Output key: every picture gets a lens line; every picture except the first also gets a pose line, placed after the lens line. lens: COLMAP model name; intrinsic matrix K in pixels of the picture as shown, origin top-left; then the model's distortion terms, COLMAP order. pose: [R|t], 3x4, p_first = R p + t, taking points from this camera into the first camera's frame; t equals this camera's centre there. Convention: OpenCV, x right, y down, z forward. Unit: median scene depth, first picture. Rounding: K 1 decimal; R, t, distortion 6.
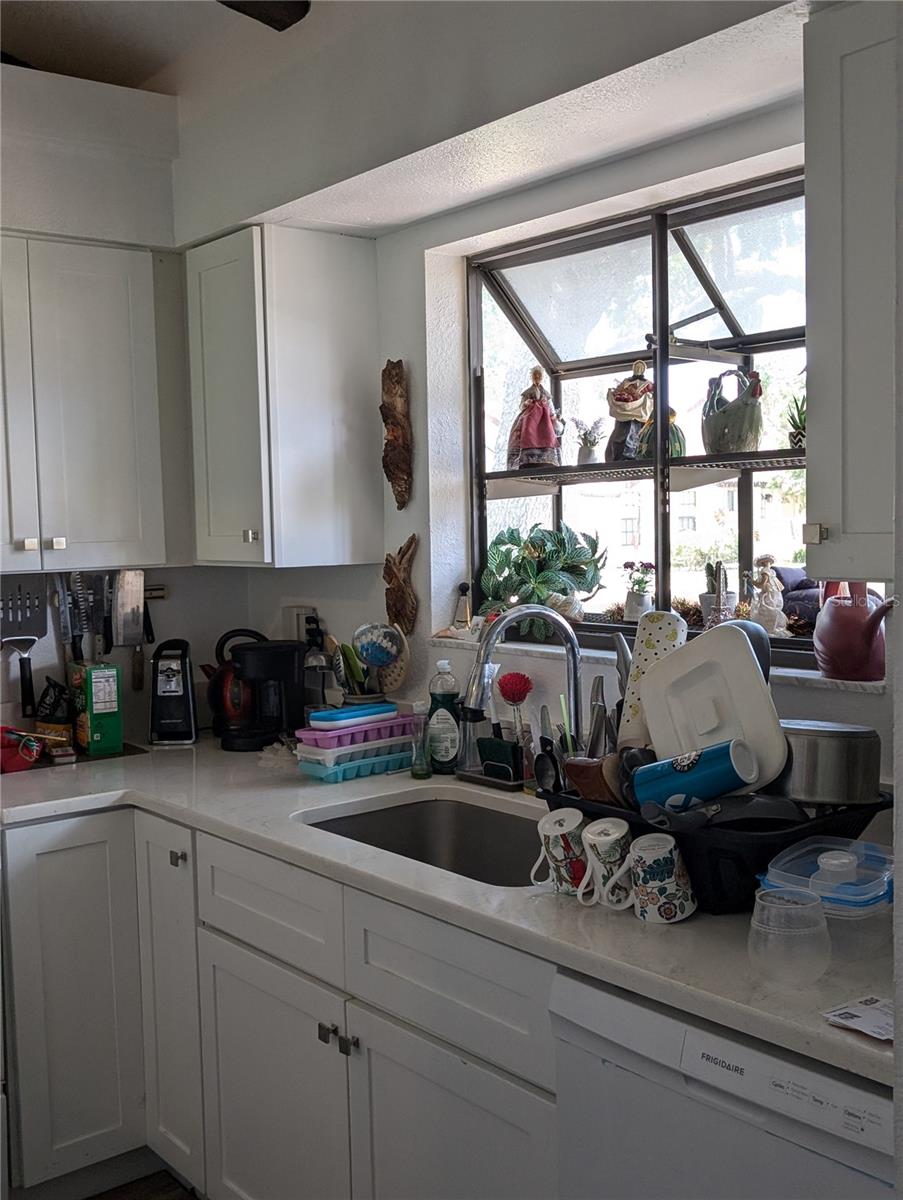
lens RADIAL K [[1321.3, 0, 451.2], [0, 1321.3, 599.6], [0, 0, 1]] dist [-0.000664, 0.000000]
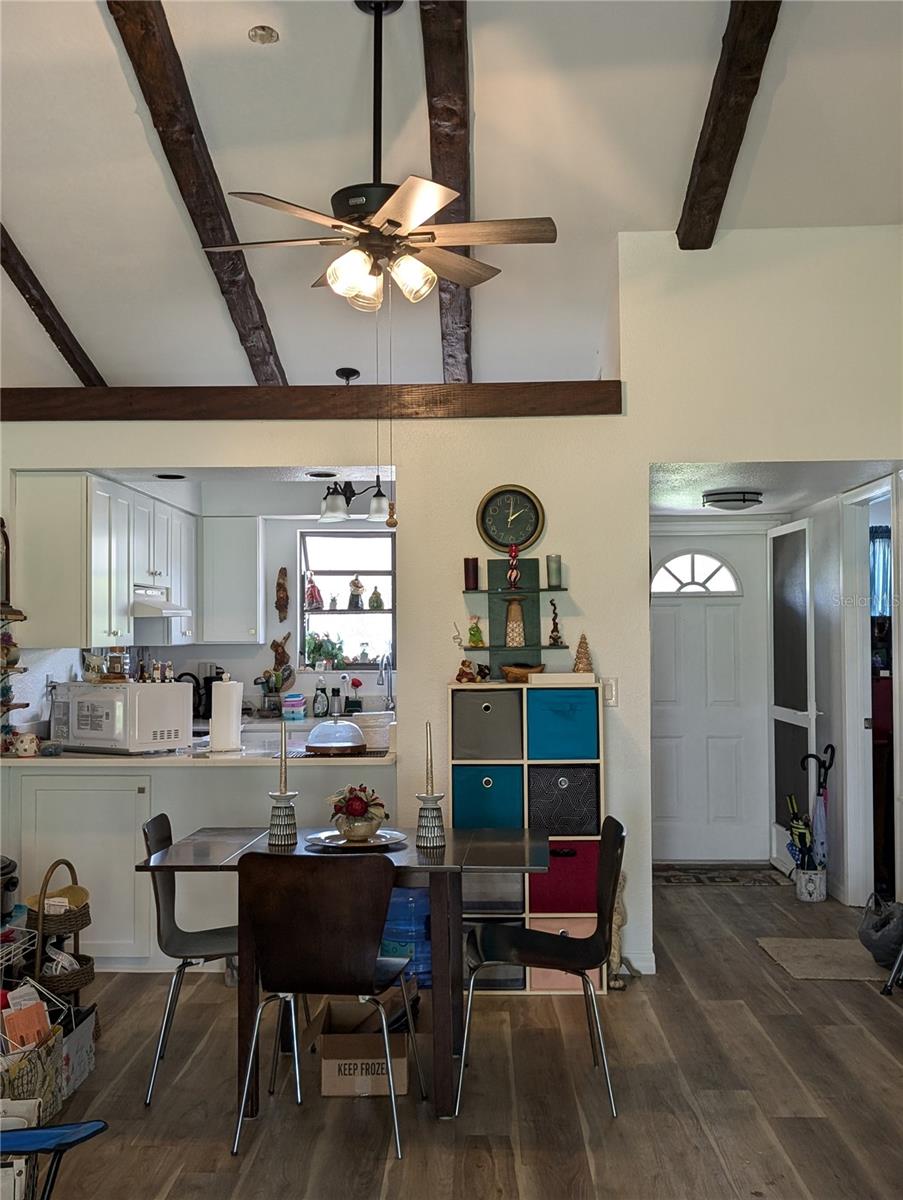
lens RADIAL K [[1320.8, 0, 443.3], [0, 1320.8, 619.0], [0, 0, 1]] dist [0.035174, 0.000000]
pose [[0.647696, 0.027682, 0.761396, -1.885688], [0.034966, 0.997207, -0.066000, 0.112749], [-0.761096, 0.069370, 0.644919, -0.981767]]
